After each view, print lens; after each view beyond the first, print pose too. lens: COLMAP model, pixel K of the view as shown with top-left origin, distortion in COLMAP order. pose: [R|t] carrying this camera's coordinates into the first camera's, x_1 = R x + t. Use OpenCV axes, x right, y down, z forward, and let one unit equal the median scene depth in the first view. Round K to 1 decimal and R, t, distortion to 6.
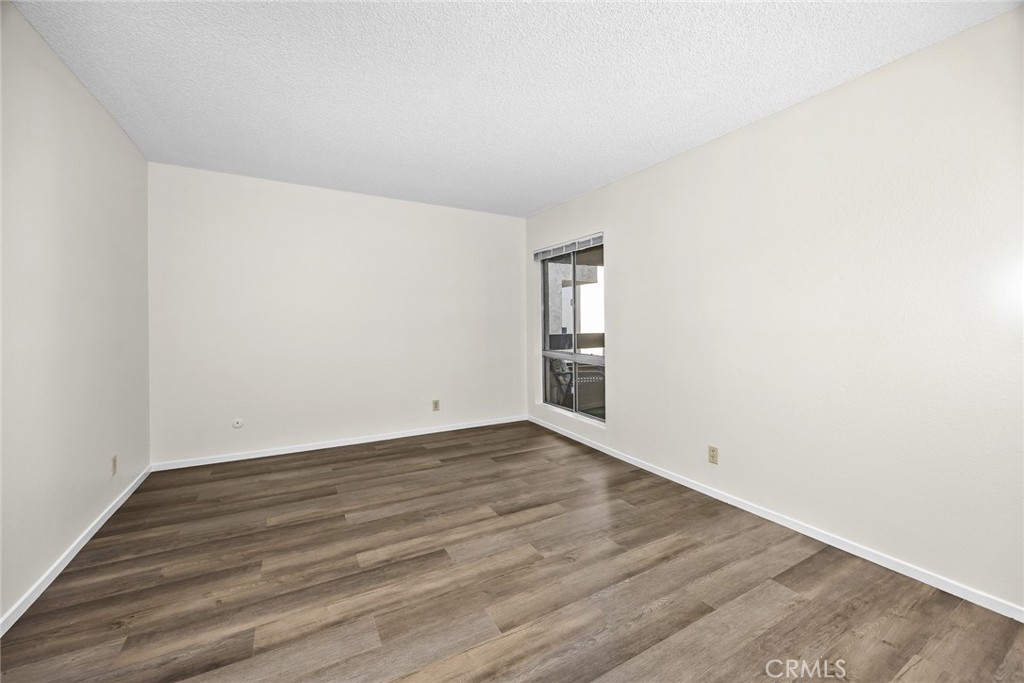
lens RADIAL K [[392.3, 0, 509.3], [0, 392.3, 338.1], [0, 0, 1]] dist [0.001622, -0.000401]
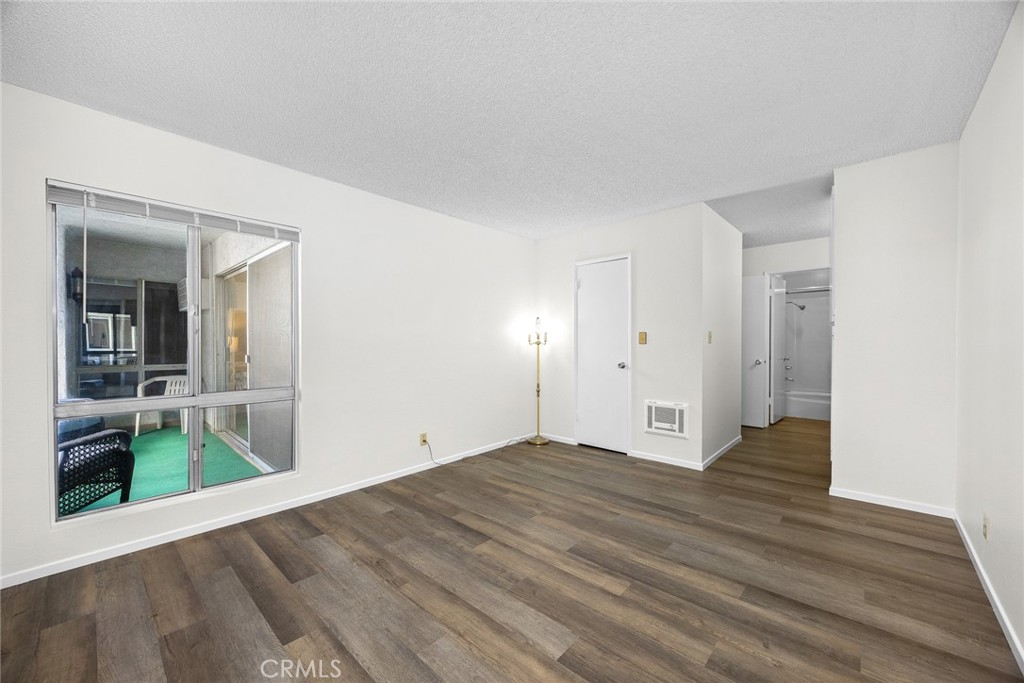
lens RADIAL K [[392.3, 0, 510.7], [0, 392.3, 343.9], [0, 0, 1]] dist [0.001622, -0.000401]
pose [[-0.308951, 0.002409, 0.951075, -1.204956], [0.044030, 0.998961, 0.011772, -0.050501], [-0.950058, 0.045513, -0.308736, 1.532746]]
